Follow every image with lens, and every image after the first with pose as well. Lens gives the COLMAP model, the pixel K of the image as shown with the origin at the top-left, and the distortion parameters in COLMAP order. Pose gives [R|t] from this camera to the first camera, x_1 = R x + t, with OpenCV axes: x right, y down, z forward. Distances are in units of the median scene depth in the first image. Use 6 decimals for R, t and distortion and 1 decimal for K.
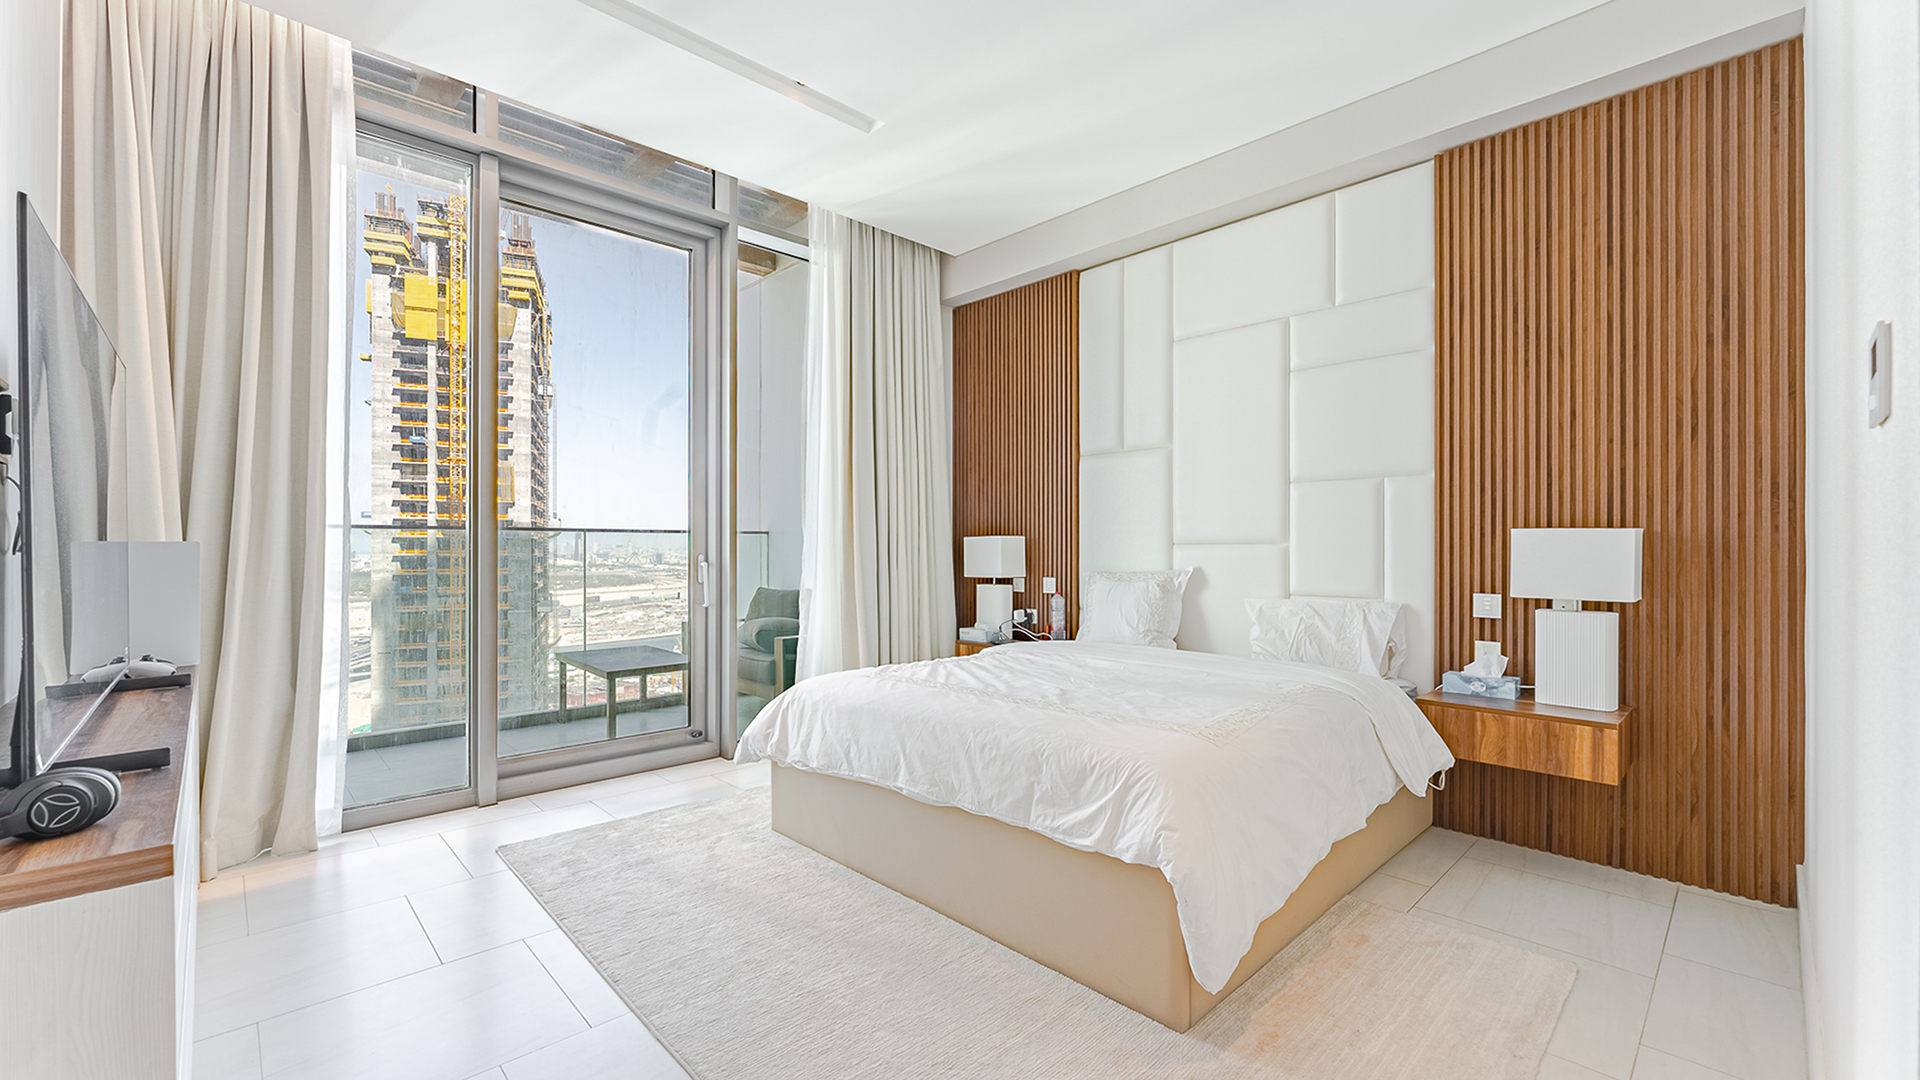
lens RADIAL K [[794.8, 0, 955.9], [0, 794.8, 554.0], [0, 0, 1]] dist [-0.001545, -0.000145]
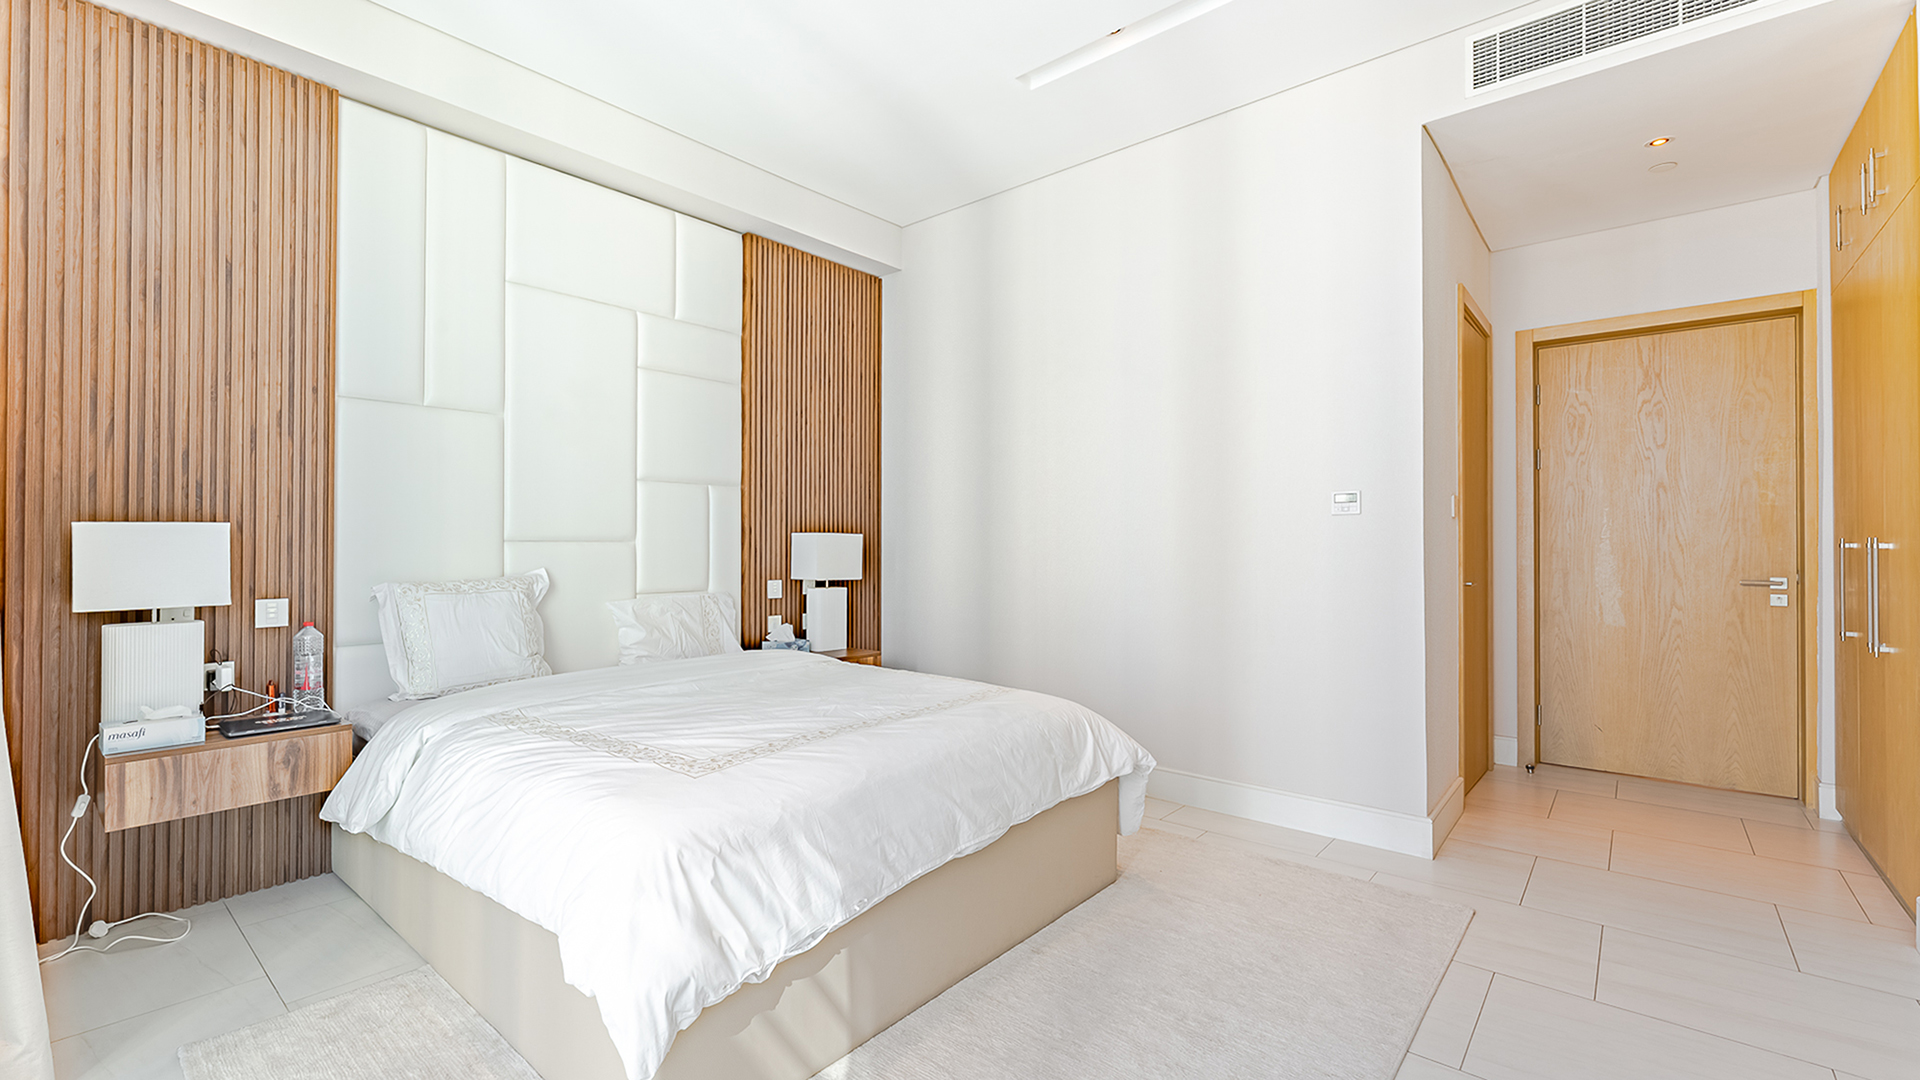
lens RADIAL K [[739.4, 0, 949.1], [0, 739.4, 539.5], [0, 0, 1]] dist [-0.000283, -0.000063]
pose [[-0.051973, 0.007425, 0.998621, -0.596010], [0.004889, 0.999962, -0.007181, -0.008622], [-0.998637, 0.004509, -0.052007, 0.770974]]
